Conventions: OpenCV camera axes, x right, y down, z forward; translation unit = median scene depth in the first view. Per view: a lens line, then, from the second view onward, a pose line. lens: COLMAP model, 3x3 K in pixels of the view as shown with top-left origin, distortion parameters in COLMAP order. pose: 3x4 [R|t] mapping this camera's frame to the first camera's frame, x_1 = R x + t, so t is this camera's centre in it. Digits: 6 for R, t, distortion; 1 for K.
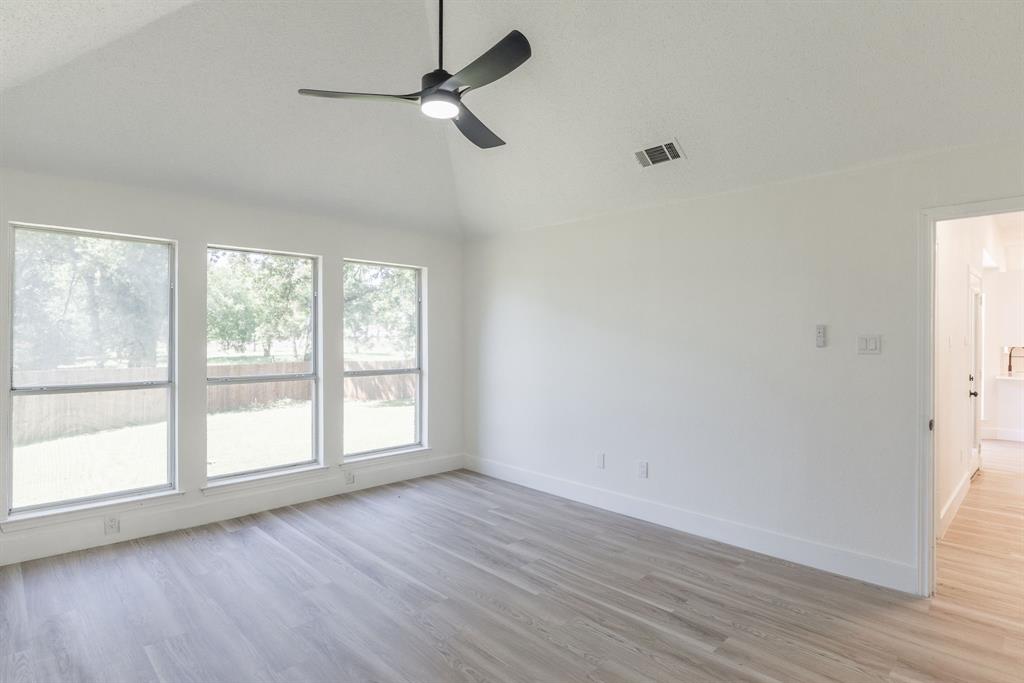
lens RADIAL K [[527.8, 0, 536.6], [0, 527.8, 336.9], [0, 0, 1]] dist [-0.009898, -0.000525]
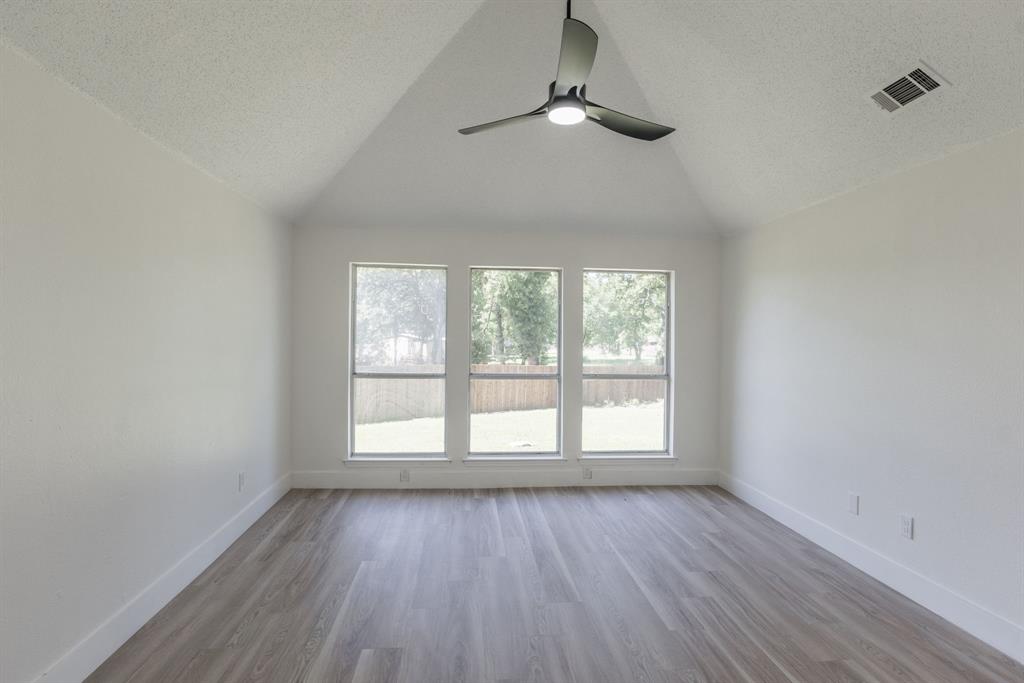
lens RADIAL K [[527.8, 0, 536.6], [0, 527.8, 348.9], [0, 0, 1]] dist [-0.009898, -0.000525]
pose [[0.772973, 0.018073, -0.634181, 0.280067], [-0.011467, 0.999829, 0.014518, 0.000487], [0.634335, -0.003950, 0.773048, 0.121560]]
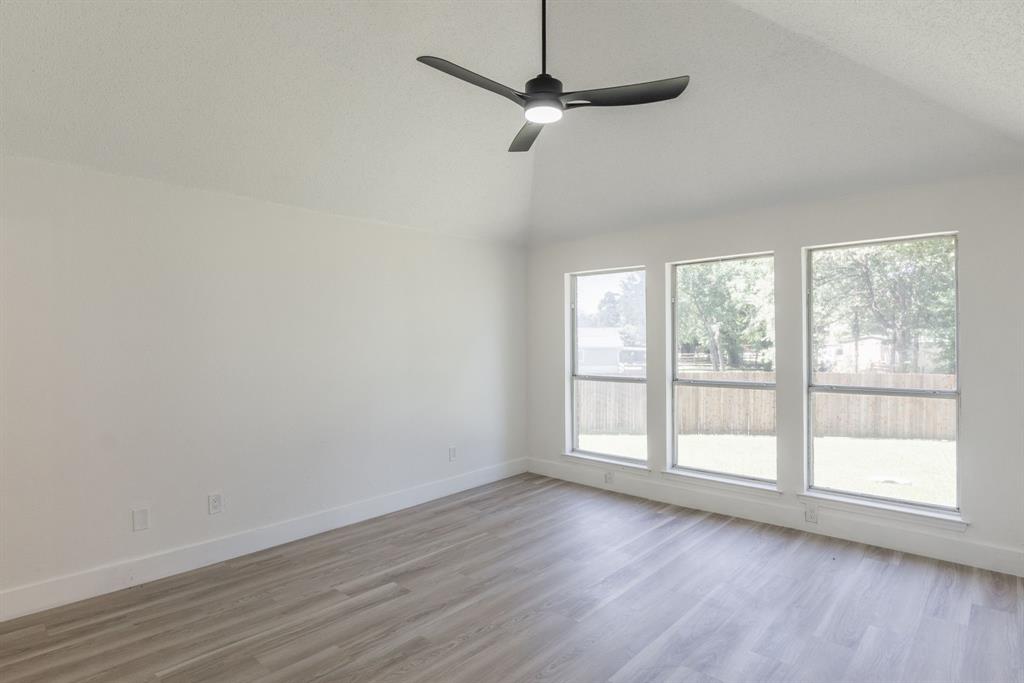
lens RADIAL K [[577.6, 0, 538.6], [0, 577.6, 344.7], [0, 0, 1]] dist [0.000419, -0.001481]
pose [[0.026032, 0.000462, -0.999661, 0.610179], [0.003798, 0.999993, 0.000561, 0.001865], [0.999654, -0.003812, 0.026030, 0.643250]]
